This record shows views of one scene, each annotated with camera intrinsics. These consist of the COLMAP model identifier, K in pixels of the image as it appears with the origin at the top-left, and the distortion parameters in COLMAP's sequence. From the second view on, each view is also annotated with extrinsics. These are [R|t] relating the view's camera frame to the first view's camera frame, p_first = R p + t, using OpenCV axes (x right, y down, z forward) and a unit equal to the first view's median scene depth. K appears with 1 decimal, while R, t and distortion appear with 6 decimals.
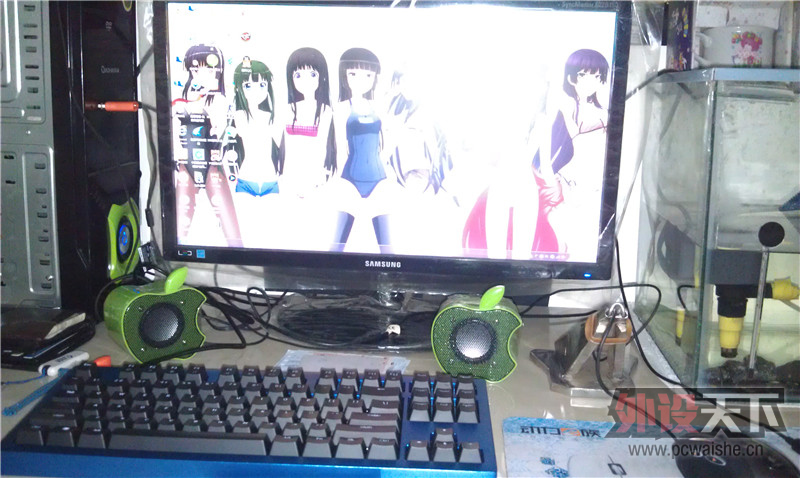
lens RADIAL K [[805.3, 0, 412.7], [0, 805.3, 247.0], [0, 0, 1]] dist [0.120395, -0.449002]
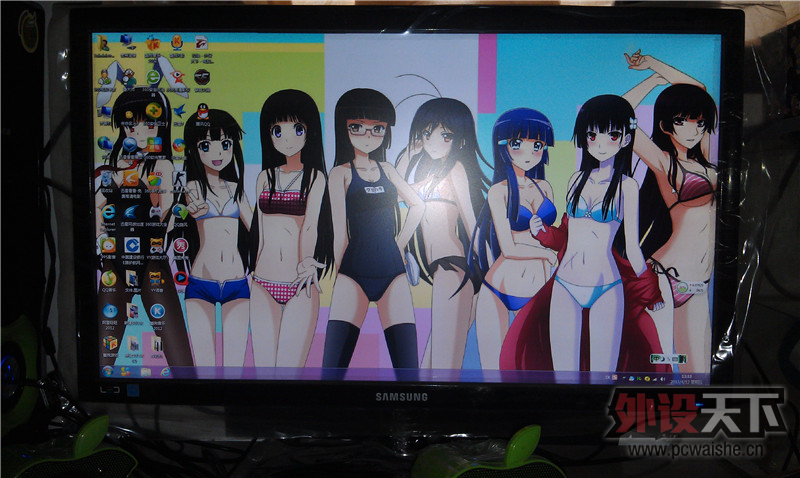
lens RADIAL K [[805.3, 0, 412.7], [0, 805.3, 247.0], [0, 0, 1]] dist [0.120395, -0.449002]
pose [[0.998370, -0.022241, 0.052563, -0.062457], [0.029359, 0.989886, -0.138796, -0.009564], [-0.048944, 0.140113, 0.988925, 0.309449]]
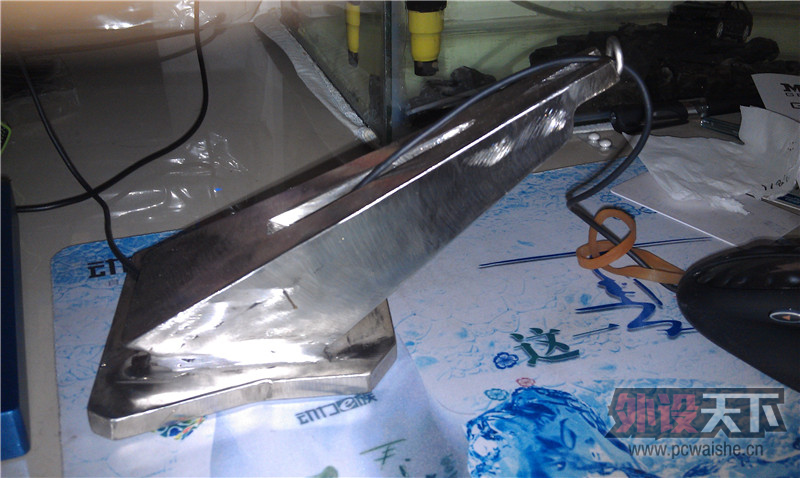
lens RADIAL K [[805.3, 0, 412.7], [0, 805.3, 247.0], [0, 0, 1]] dist [0.120395, -0.449002]
pose [[0.908921, -0.197722, 0.367109, 0.099861], [0.066982, 0.938226, 0.339479, 0.039637], [-0.411553, -0.283969, 0.866017, 0.361797]]
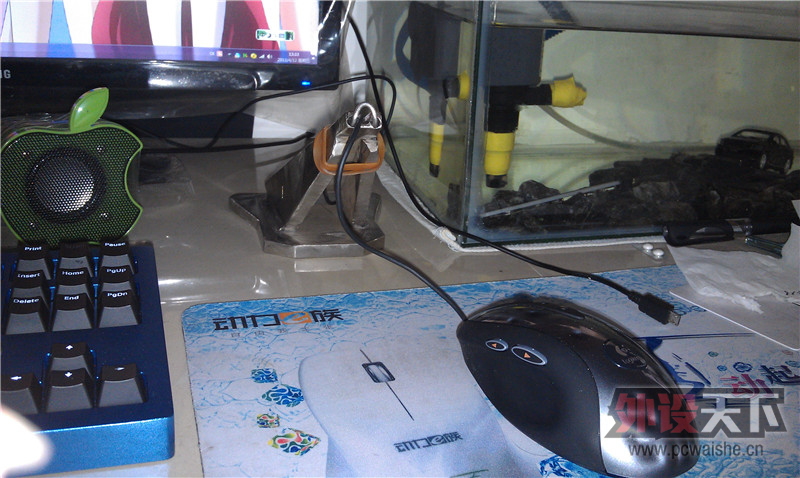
lens RADIAL K [[805.3, 0, 412.7], [0, 805.3, 247.0], [0, 0, 1]] dist [0.120395, -0.449002]
pose [[0.934998, -0.087979, 0.343567, 0.051272], [0.024667, 0.982528, 0.184472, 0.047439], [-0.353794, -0.164006, 0.920832, 0.306890]]
